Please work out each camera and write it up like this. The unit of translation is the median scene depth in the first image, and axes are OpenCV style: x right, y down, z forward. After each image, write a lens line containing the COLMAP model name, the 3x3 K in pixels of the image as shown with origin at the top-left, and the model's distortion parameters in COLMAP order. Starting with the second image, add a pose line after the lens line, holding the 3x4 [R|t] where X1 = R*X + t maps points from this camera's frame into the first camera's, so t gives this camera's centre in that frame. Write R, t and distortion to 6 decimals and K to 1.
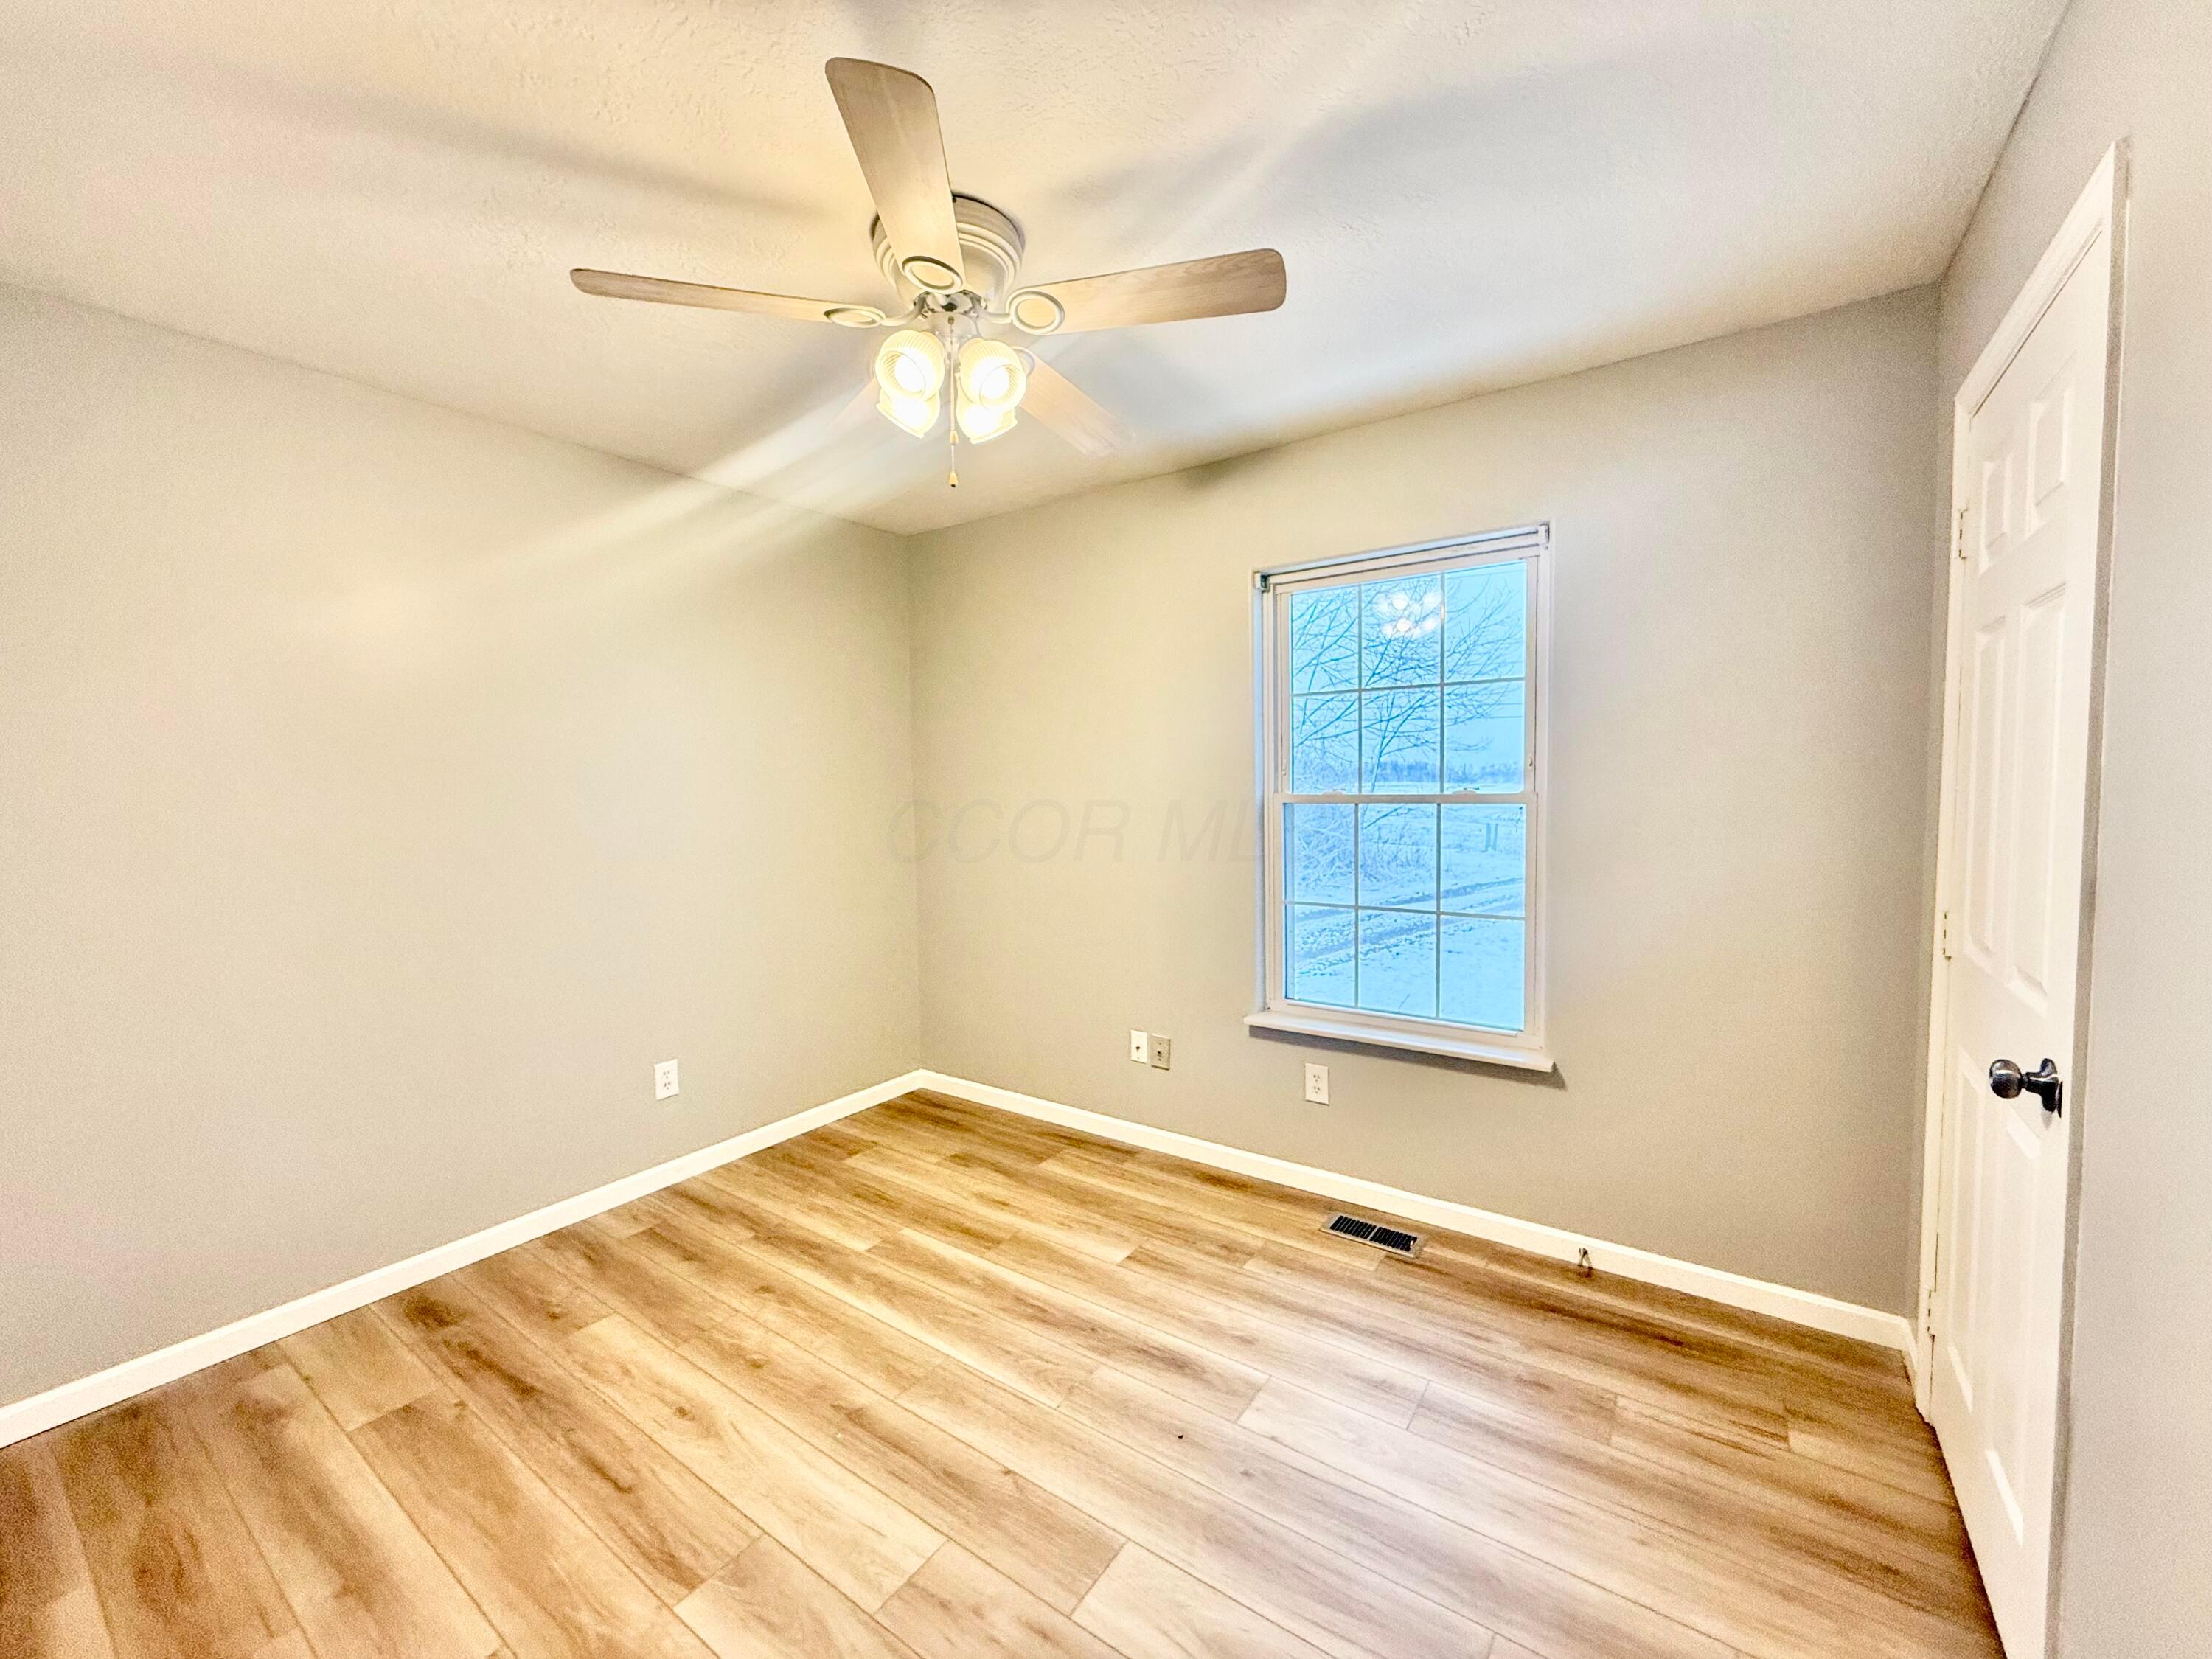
lens RADIAL K [[880.4, 0, 1100.9], [0, 880.4, 823.8], [0, 0, 1]] dist [-0.000866, 0.000146]
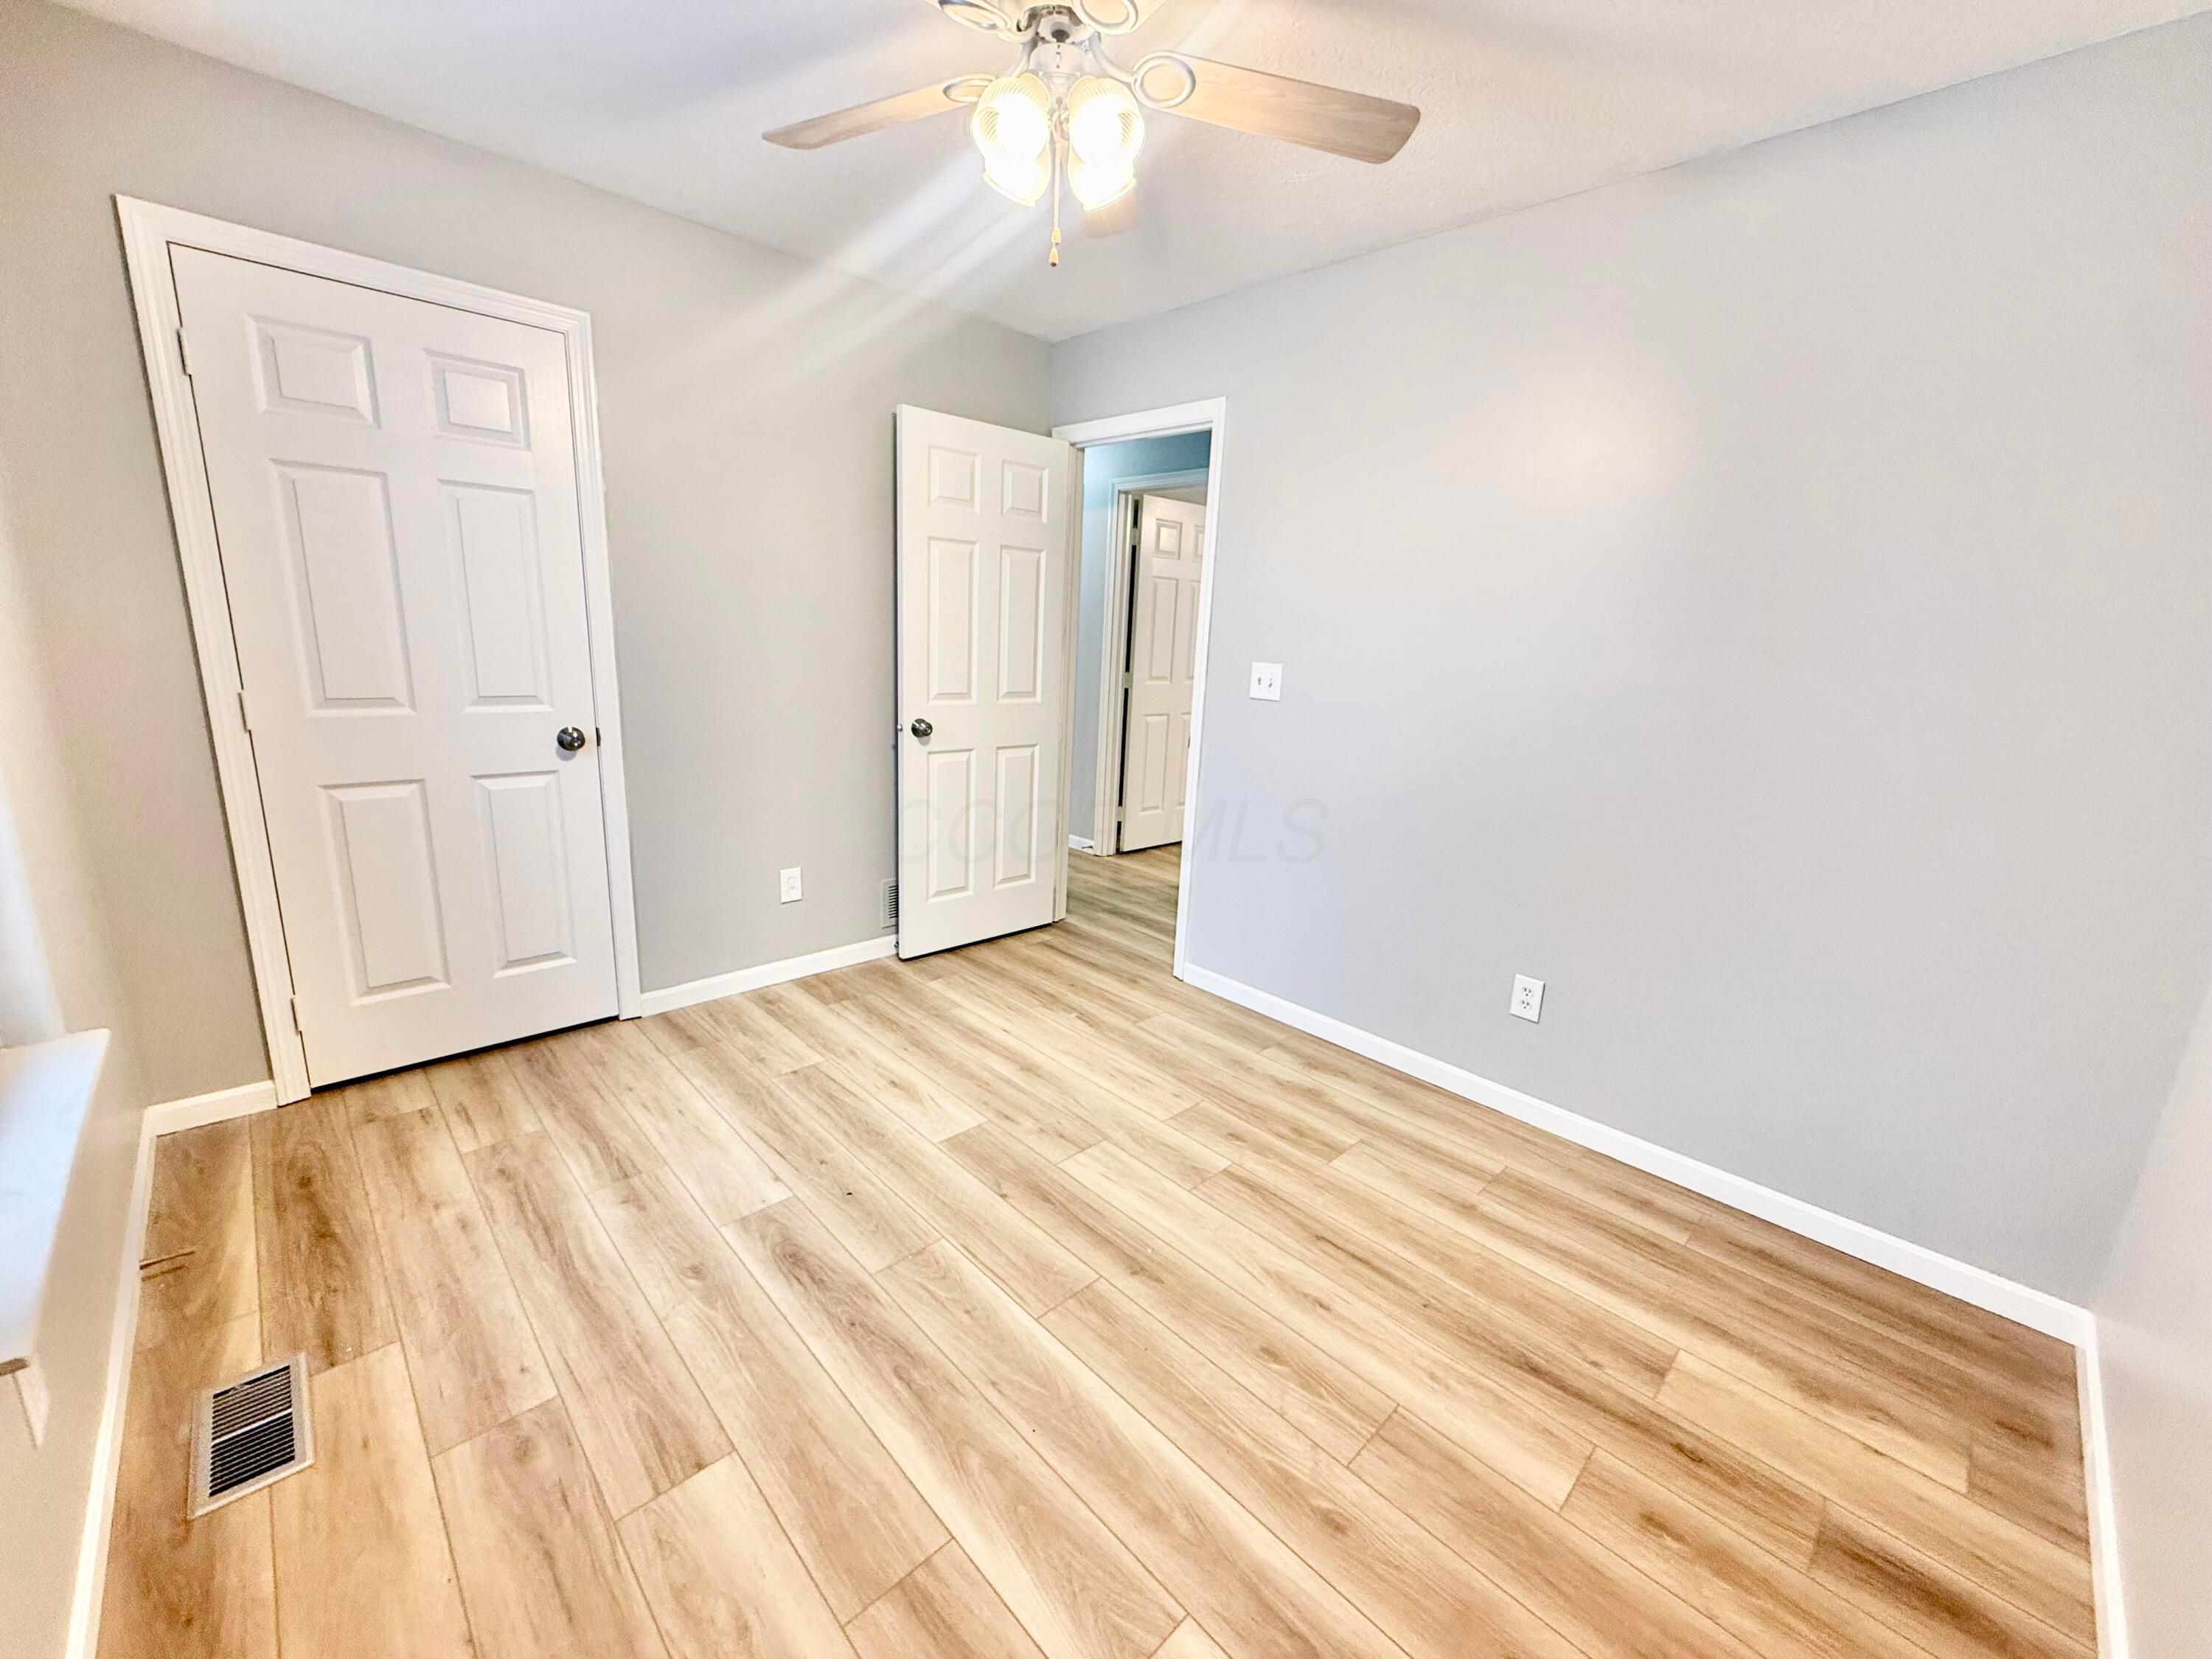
lens RADIAL K [[912.8, 0, 1108.4], [0, 912.8, 835.1], [0, 0, 1]] dist [0.000850, -0.000023]
pose [[-0.983020, -0.072165, 0.168714, -0.356002], [-0.023451, 0.961290, 0.274540, -0.068575], [-0.181996, 0.265922, -0.946659, 1.709614]]
